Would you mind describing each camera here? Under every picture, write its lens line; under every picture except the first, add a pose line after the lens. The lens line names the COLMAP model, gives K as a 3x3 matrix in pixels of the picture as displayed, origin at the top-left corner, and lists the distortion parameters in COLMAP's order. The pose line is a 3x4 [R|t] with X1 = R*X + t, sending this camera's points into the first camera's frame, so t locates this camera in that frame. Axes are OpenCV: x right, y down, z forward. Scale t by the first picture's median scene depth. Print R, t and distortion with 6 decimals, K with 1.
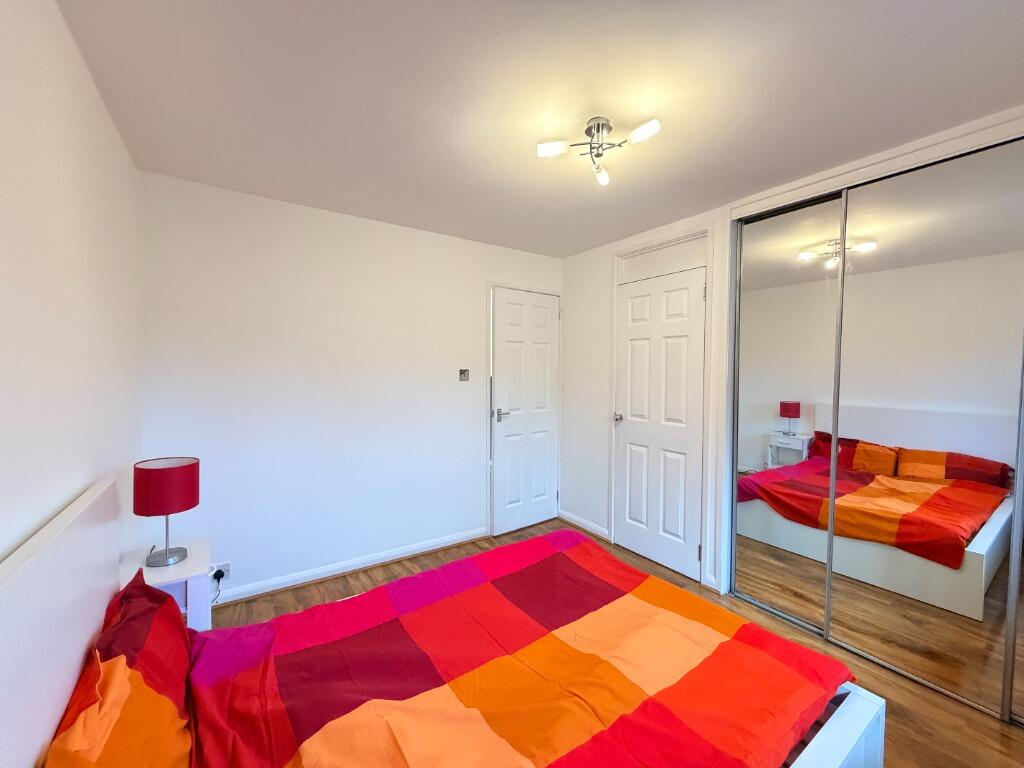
lens RADIAL K [[404.4, 0, 510.5], [0, 404.4, 385.9], [0, 0, 1]] dist [-0.000107, -0.000038]
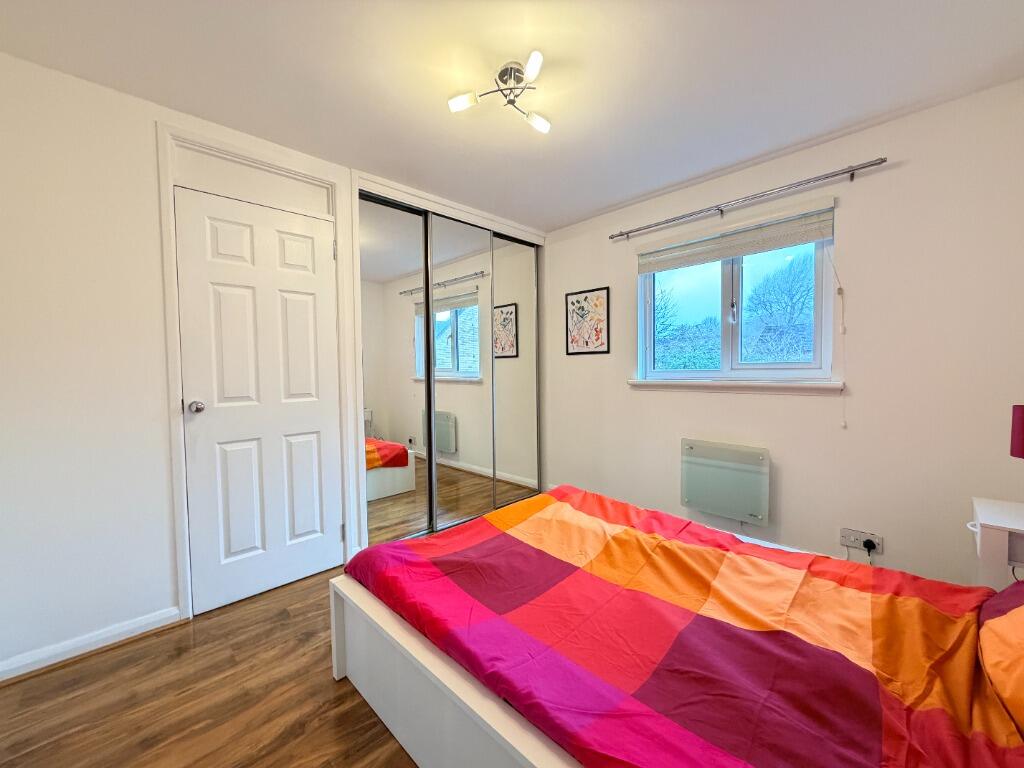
lens RADIAL K [[404.4, 0, 502.3], [0, 404.4, 380.0], [0, 0, 1]] dist [-0.000107, -0.000038]
pose [[-0.183174, -0.044988, 0.982051, -0.489846], [0.046160, 0.997457, 0.054304, 0.029759], [-0.981996, 0.055279, -0.180631, 0.769583]]
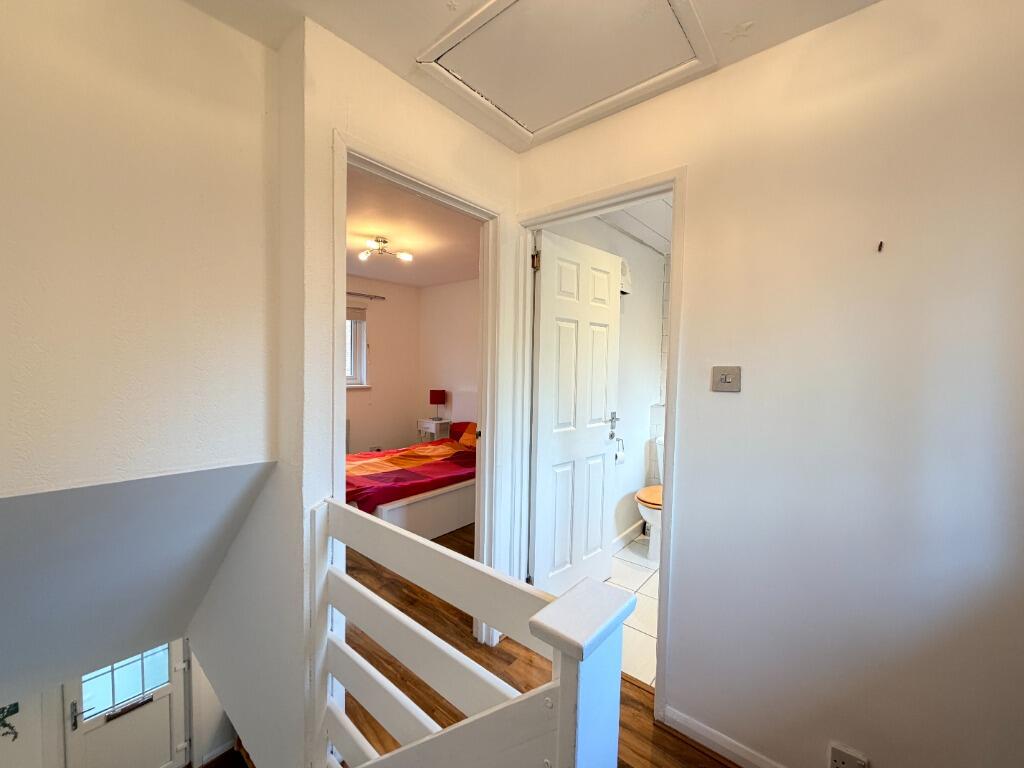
lens RADIAL K [[404.4, 0, 514.1], [0, 404.4, 379.7], [0, 0, 1]] dist [-0.000107, -0.000038]
pose [[-0.958241, -0.028057, -0.284584, 0.106543], [-0.049338, 0.996472, 0.067887, -0.082317], [0.281675, 0.079093, -0.956244, 2.015529]]
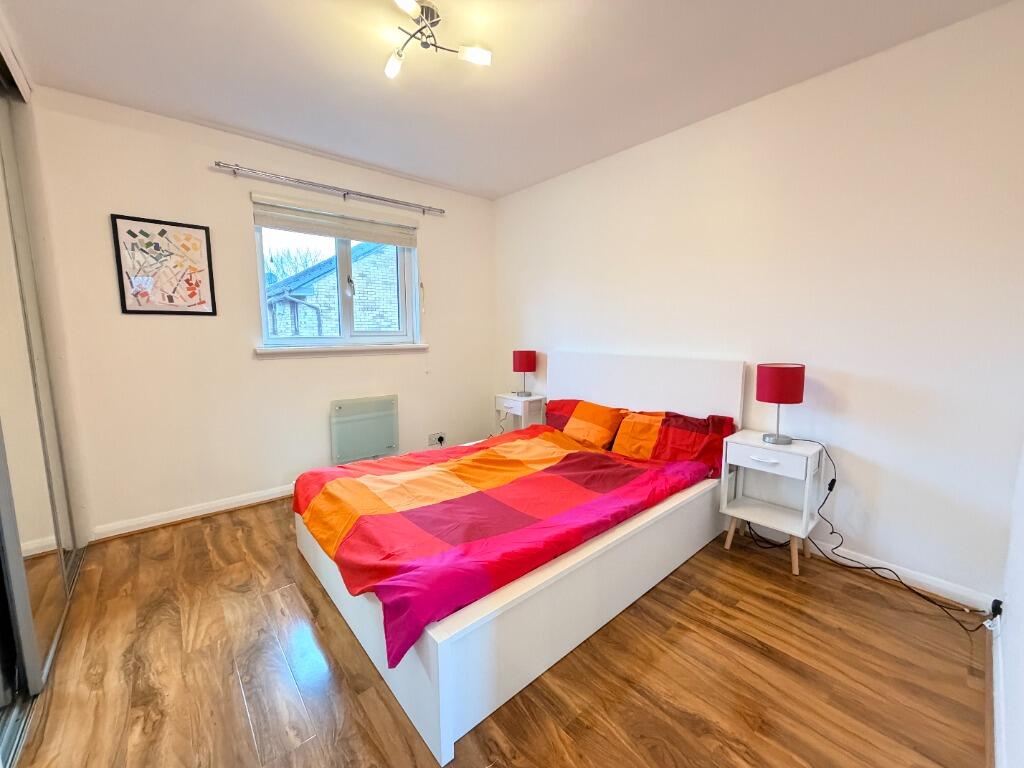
lens RADIAL K [[404.4, 0, 510.2], [0, 404.4, 381.1], [0, 0, 1]] dist [-0.000107, -0.000038]
pose [[-0.992465, -0.003589, -0.122474, 0.104886], [-0.022759, 0.987576, 0.155486, 0.019202], [0.120395, 0.157101, -0.980216, 1.290956]]
